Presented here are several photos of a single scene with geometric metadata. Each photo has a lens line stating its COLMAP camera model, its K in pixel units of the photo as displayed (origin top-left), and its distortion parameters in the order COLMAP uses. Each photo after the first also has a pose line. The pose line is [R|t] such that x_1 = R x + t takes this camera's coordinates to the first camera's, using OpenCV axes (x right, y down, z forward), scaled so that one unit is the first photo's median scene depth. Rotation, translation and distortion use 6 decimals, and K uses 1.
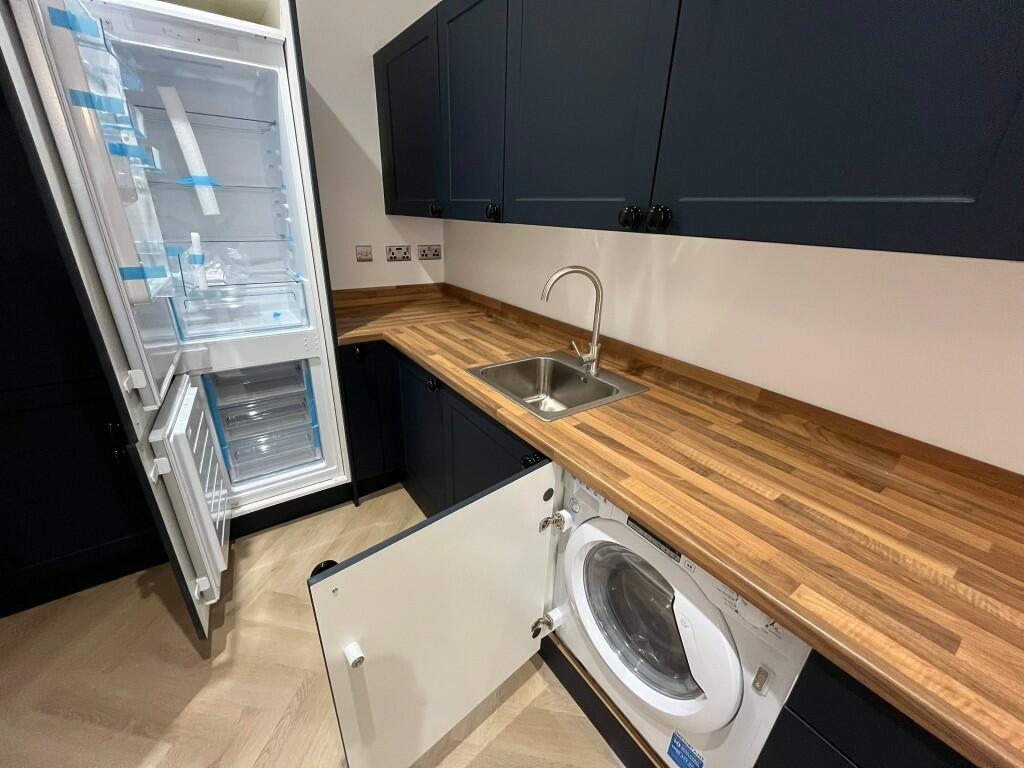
lens RADIAL K [[379.1, 0, 525.4], [0, 379.1, 391.8], [0, 0, 1]] dist [0.019132, -0.000028]
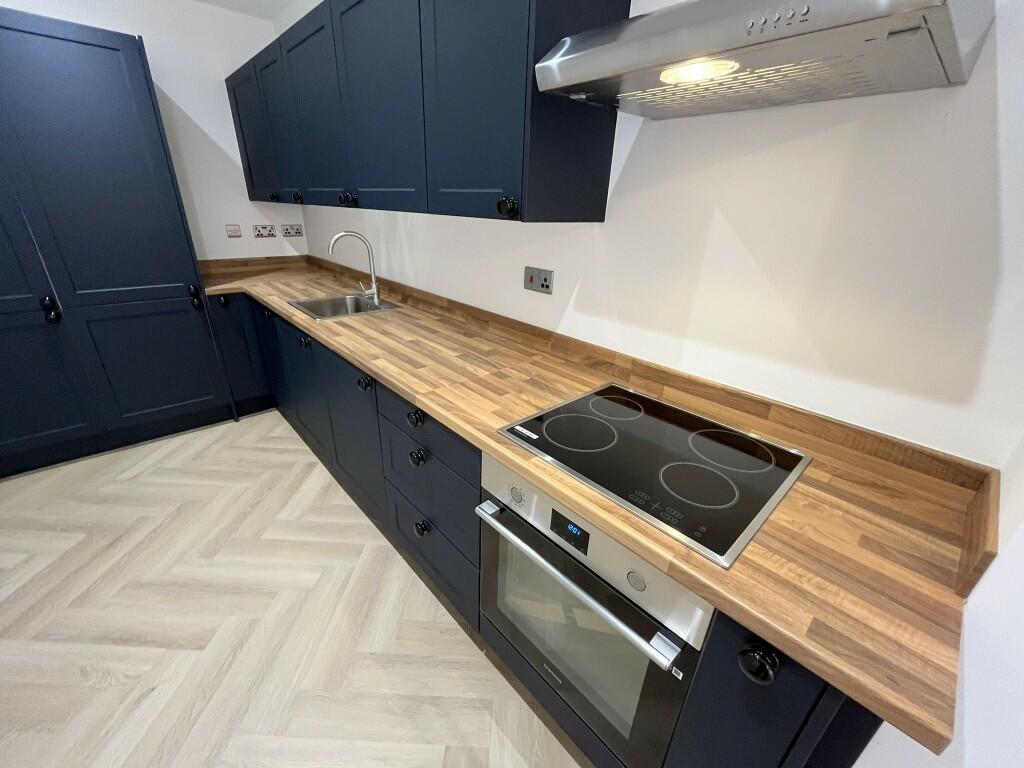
lens RADIAL K [[414.7, 0, 510.0], [0, 414.7, 385.9], [0, 0, 1]] dist [-0.001124, -0.000358]
pose [[0.997030, -0.033885, 0.069154, 0.394733], [0.035642, 0.999069, -0.024324, 0.228847], [-0.068266, 0.026717, 0.997309, -0.448902]]
